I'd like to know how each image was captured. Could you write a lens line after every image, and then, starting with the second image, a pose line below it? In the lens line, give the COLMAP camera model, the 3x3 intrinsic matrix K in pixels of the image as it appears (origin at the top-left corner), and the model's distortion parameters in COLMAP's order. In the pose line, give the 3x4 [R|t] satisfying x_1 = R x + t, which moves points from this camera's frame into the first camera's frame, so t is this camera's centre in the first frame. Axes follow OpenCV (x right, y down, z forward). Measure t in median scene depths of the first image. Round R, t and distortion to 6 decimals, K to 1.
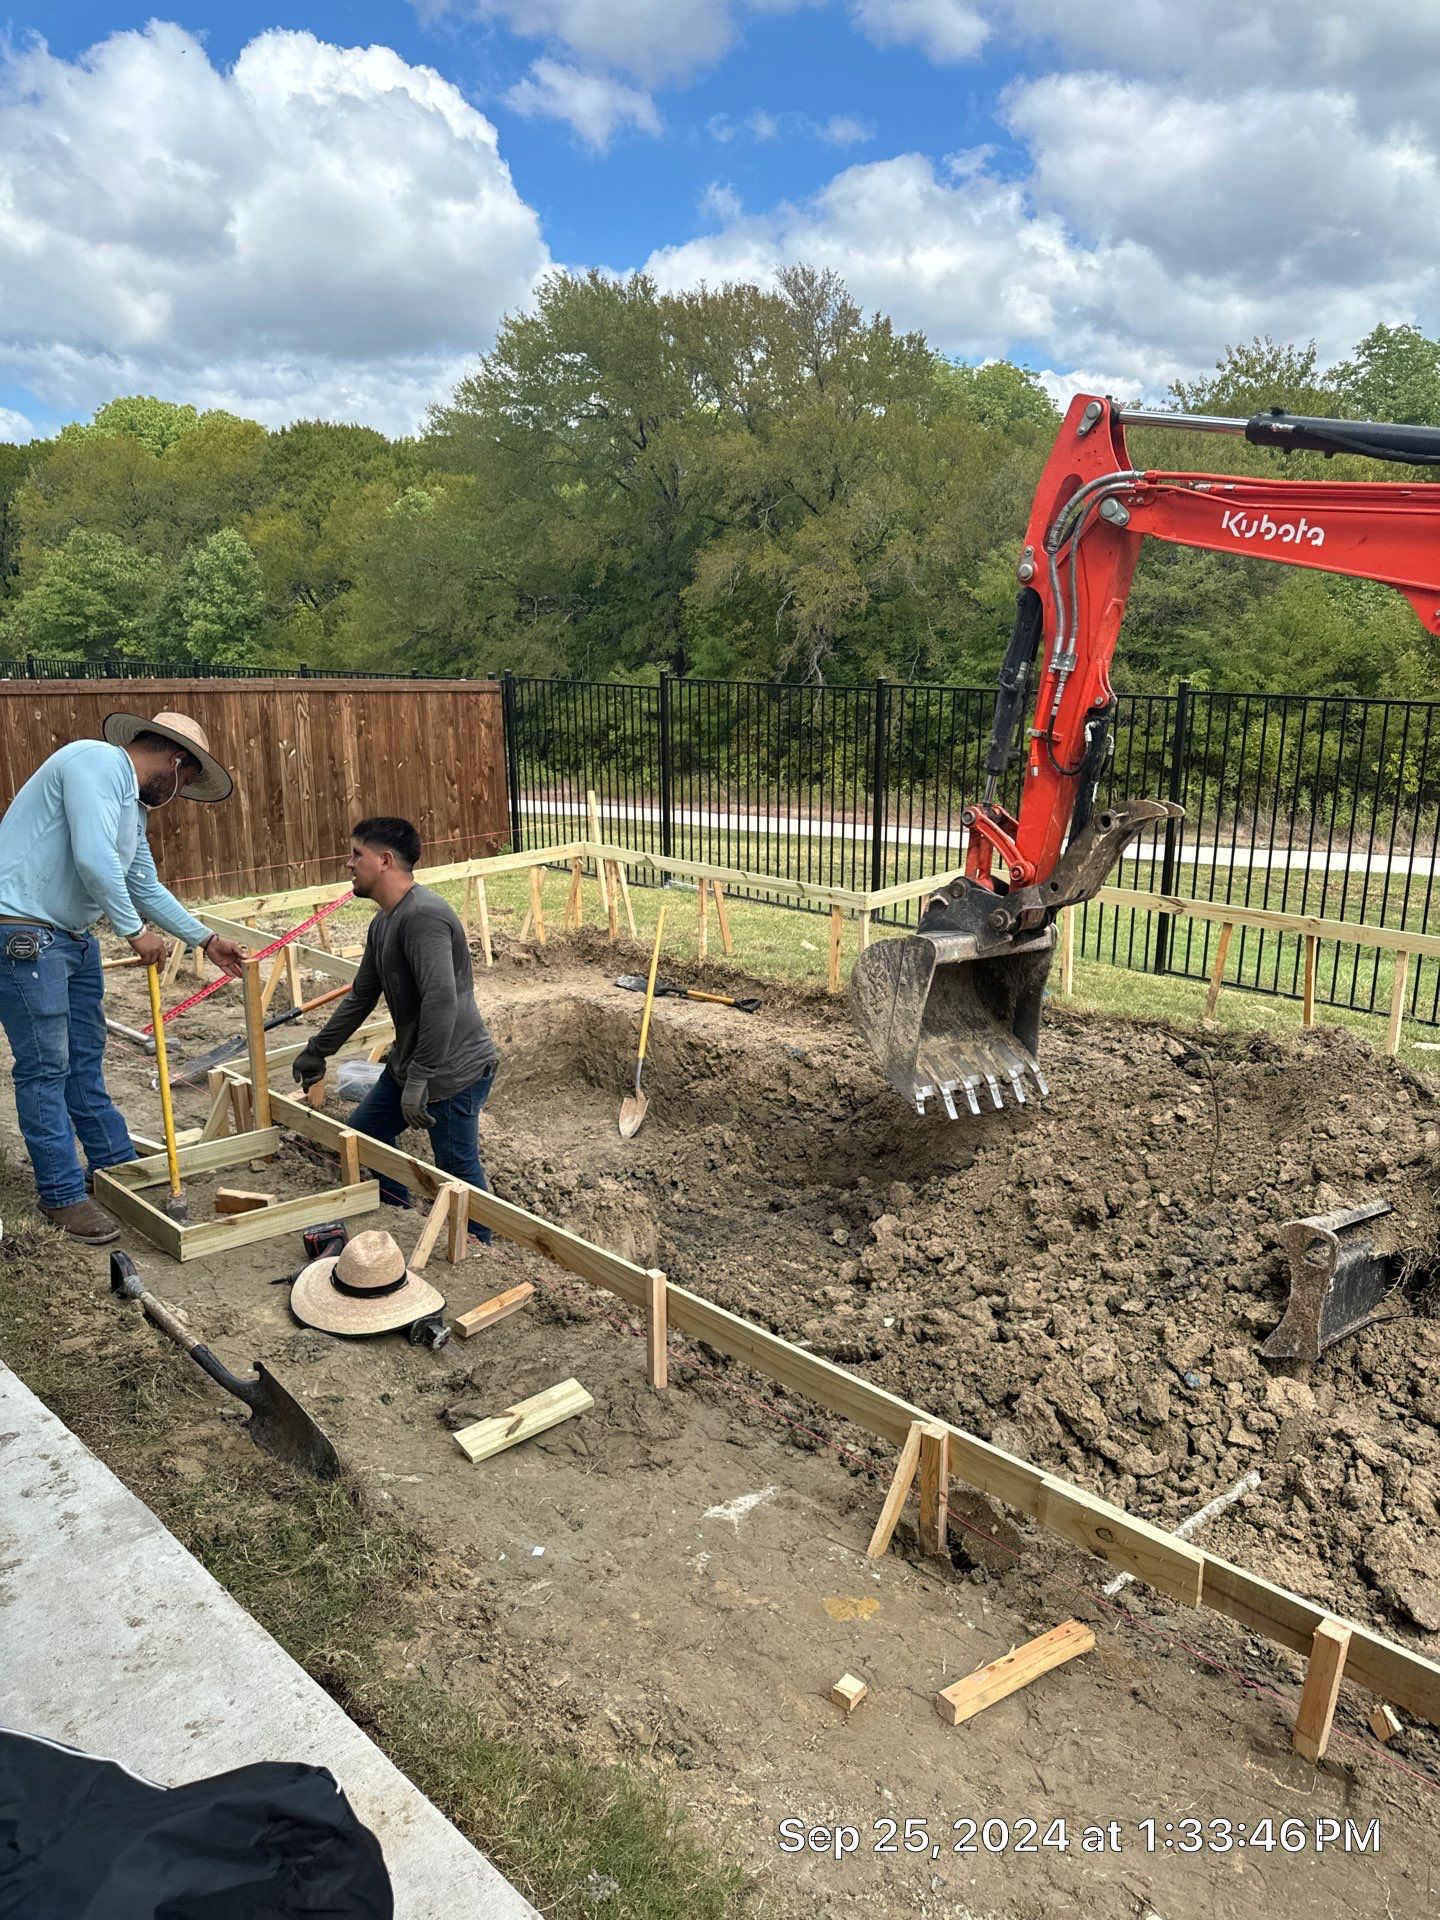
lens RADIAL K [[1435.0, 0, 719.2], [0, 1435.0, 915.6], [0, 0, 1]] dist [-0.008402, -0.004482]
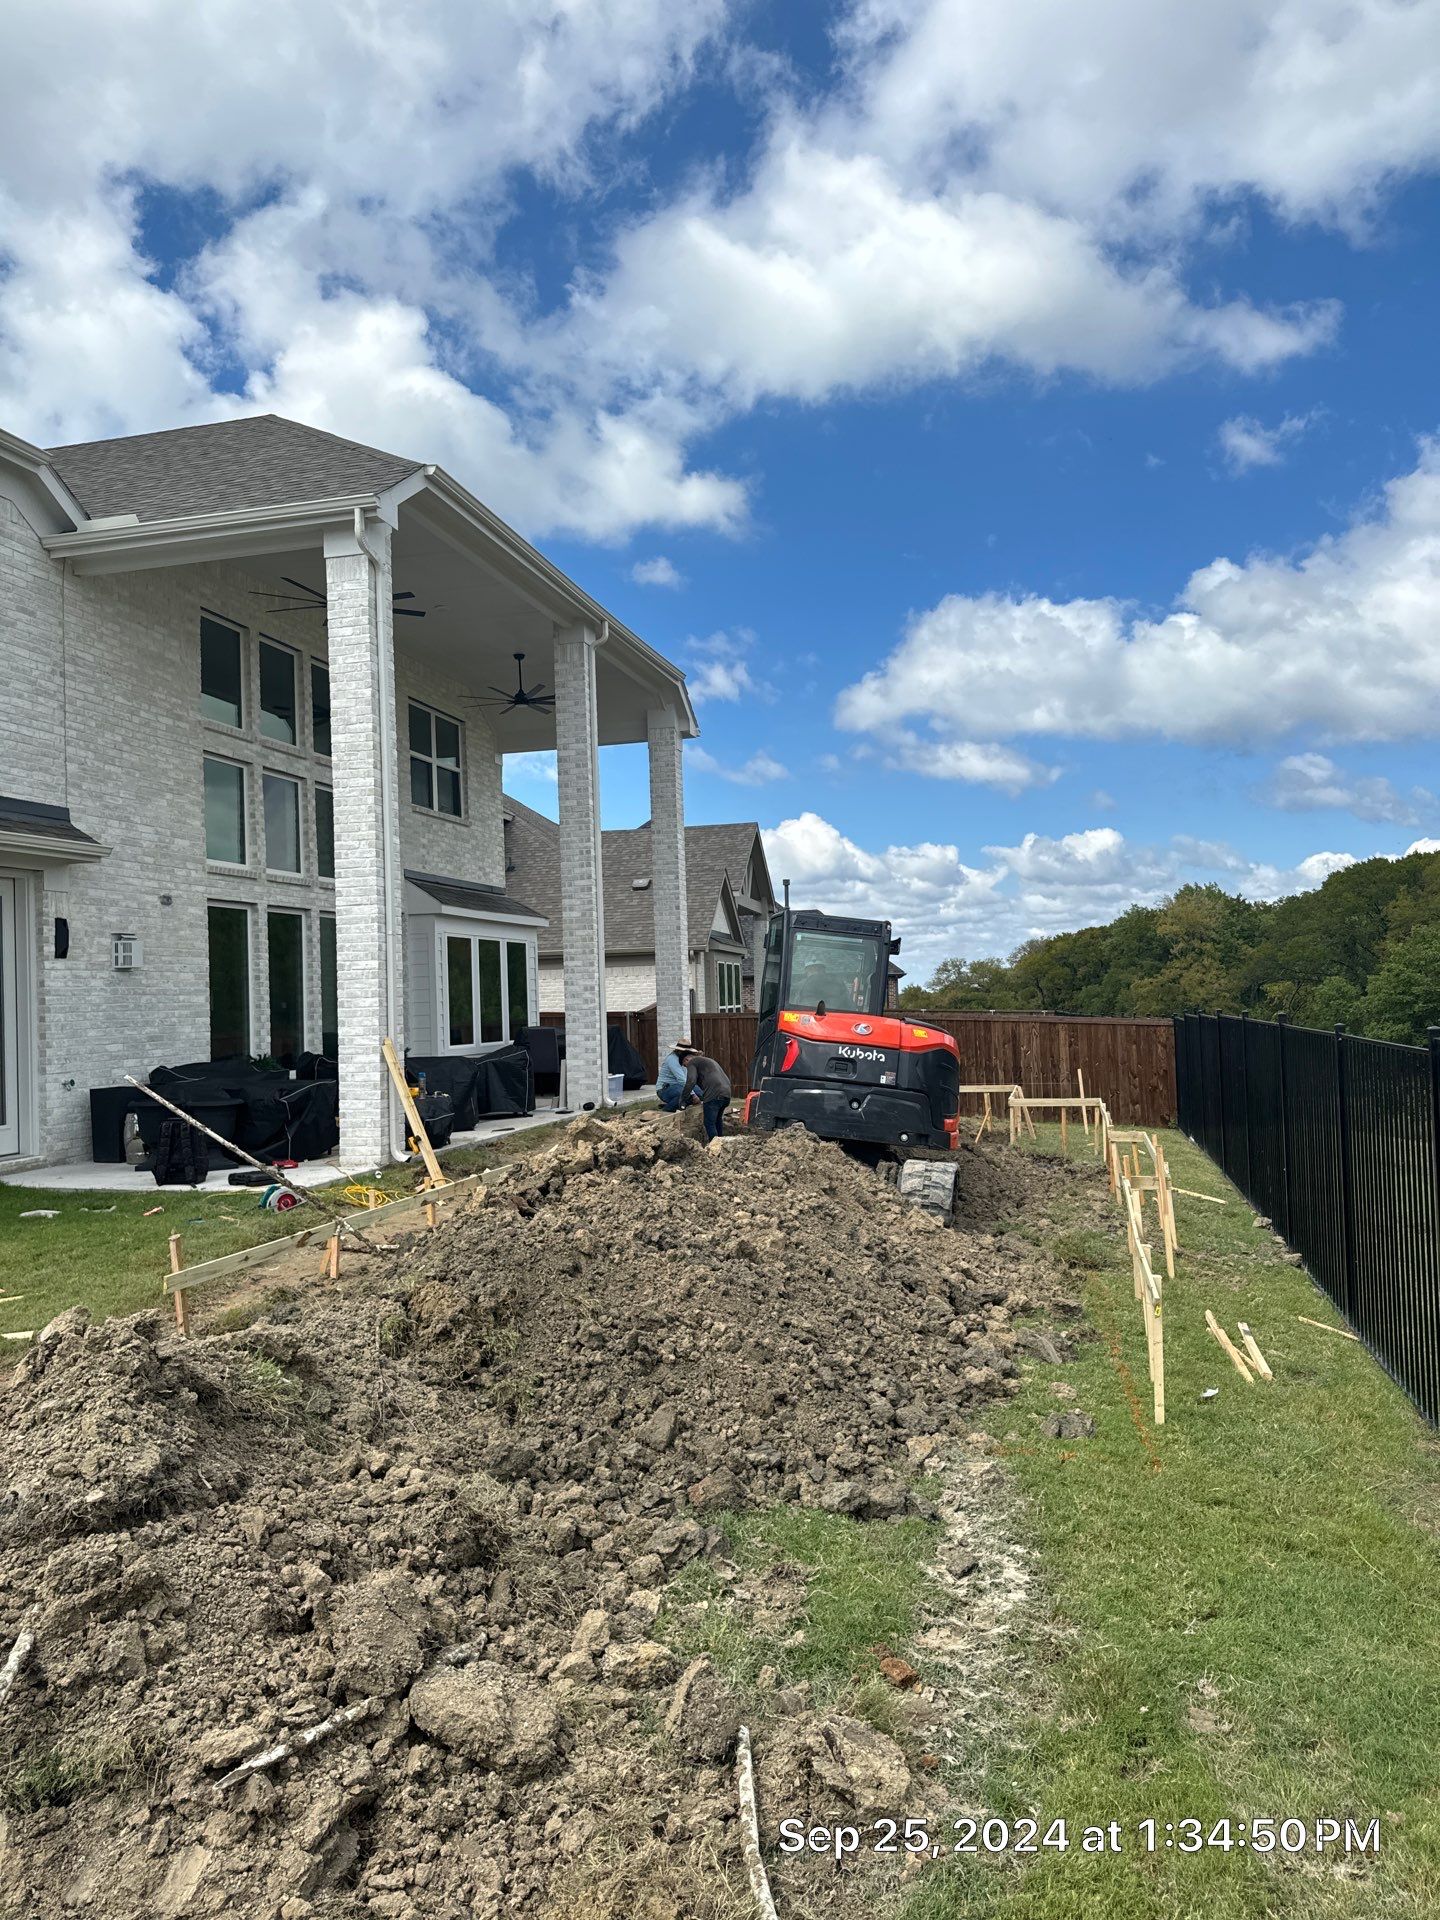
lens RADIAL K [[1343.1, 0, 720.0], [0, 1343.1, 960.0], [0, 0, 1]] dist [0.101849, -0.144273]
pose [[0.515949, -0.033465, -0.855965, 0.240833], [-0.168362, 0.975785, -0.139633, 0.020440], [0.839911, 0.216156, 0.497821, -0.066098]]
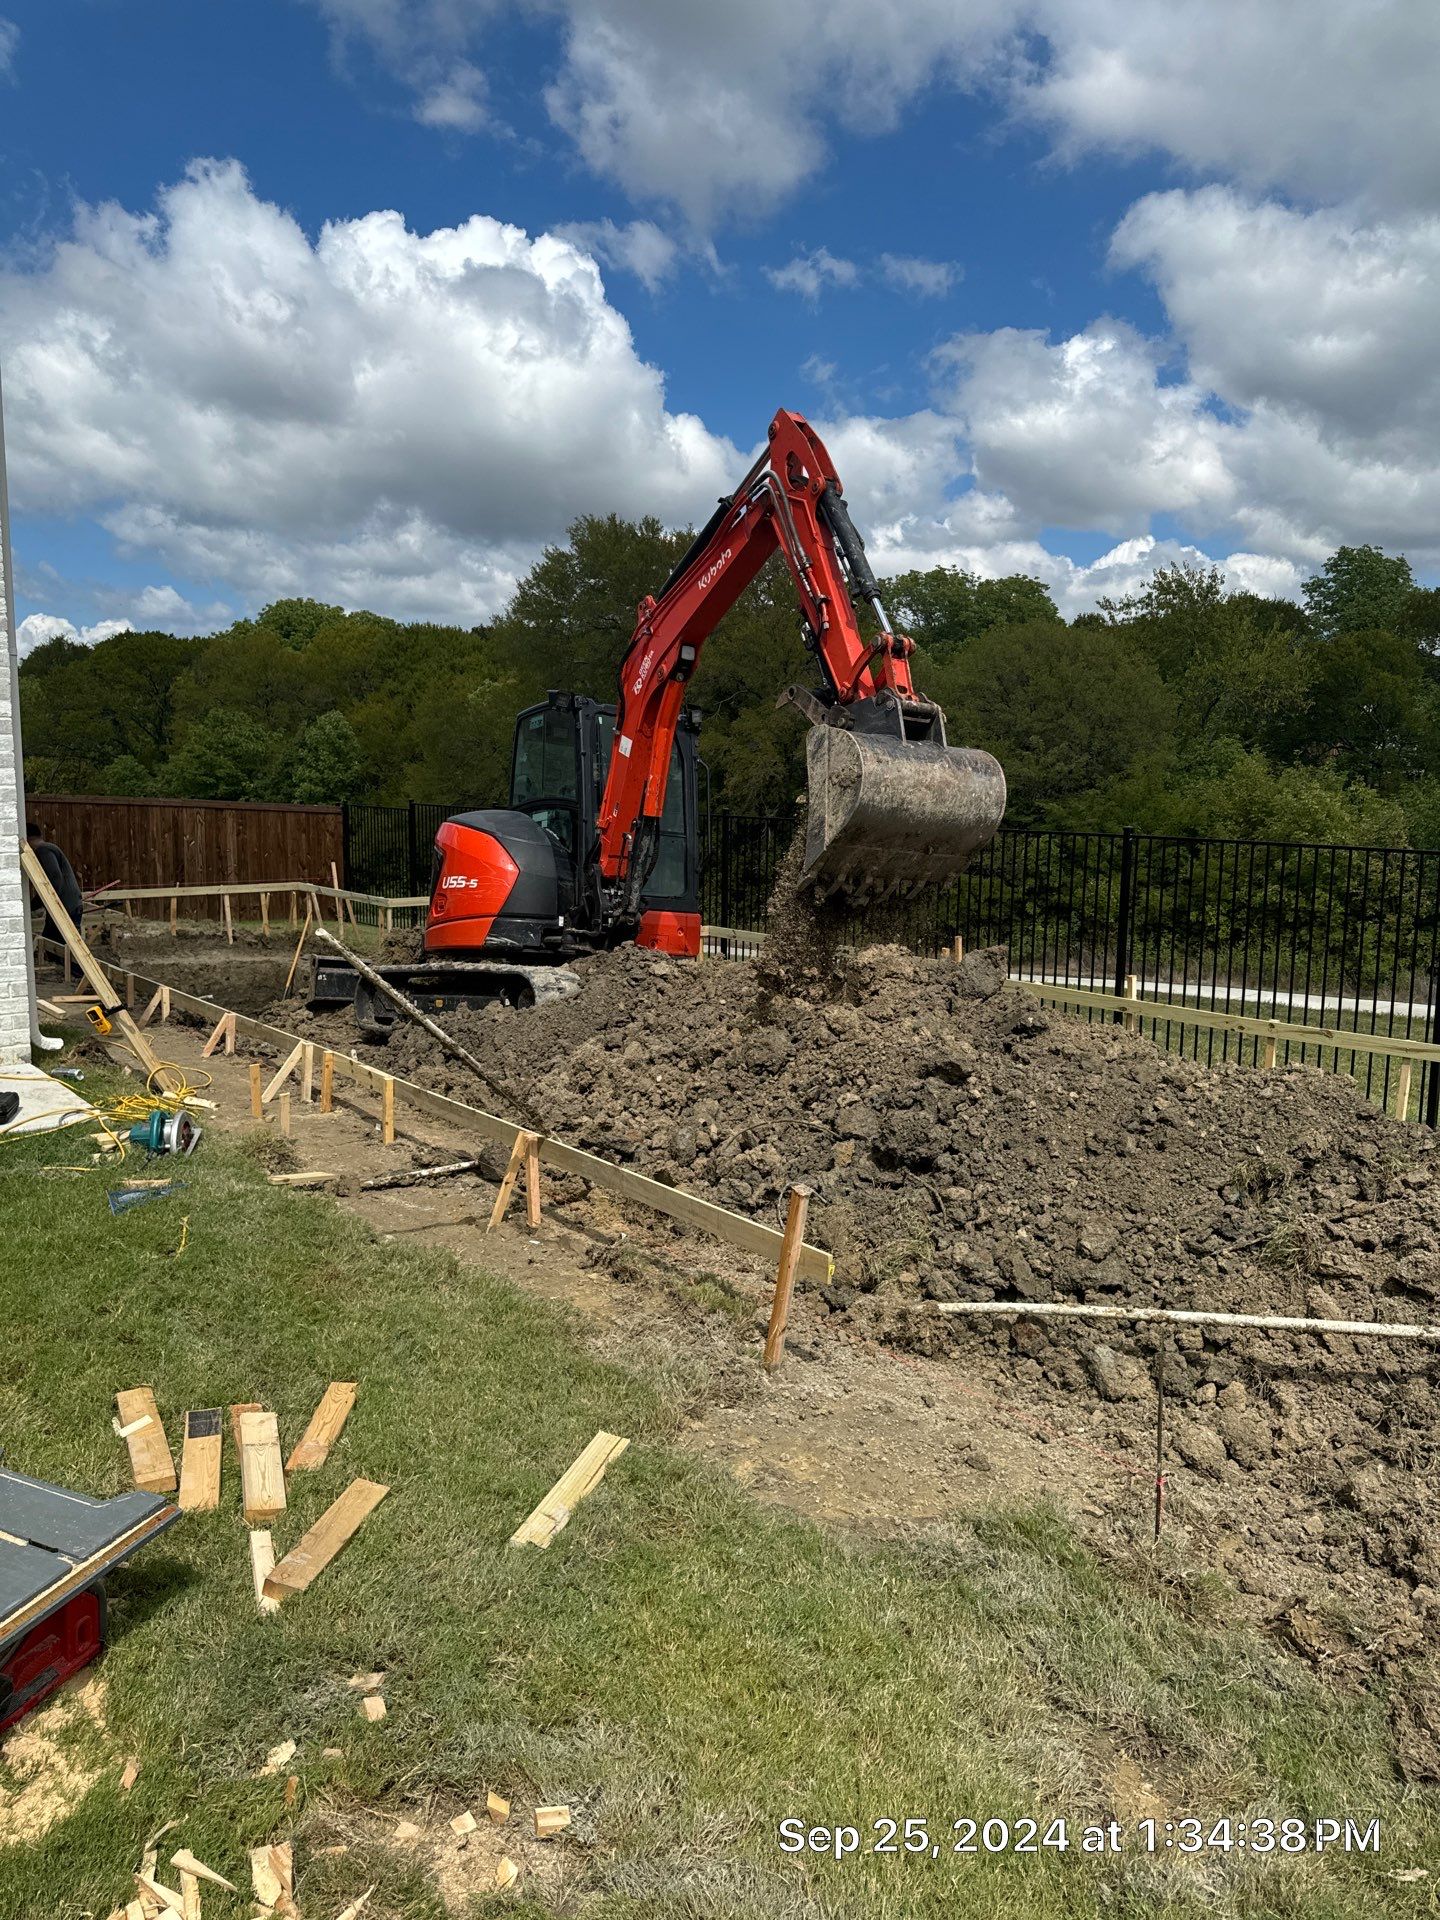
lens RADIAL K [[1343.1, 0, 720.0], [0, 1343.1, 960.0], [0, 0, 1]] dist [0.101849, -0.144273]
pose [[0.995138, 0.031585, -0.093289, 0.107178], [-0.039435, 0.995723, -0.083546, 0.029974], [0.090251, 0.086818, 0.992128, -0.116831]]
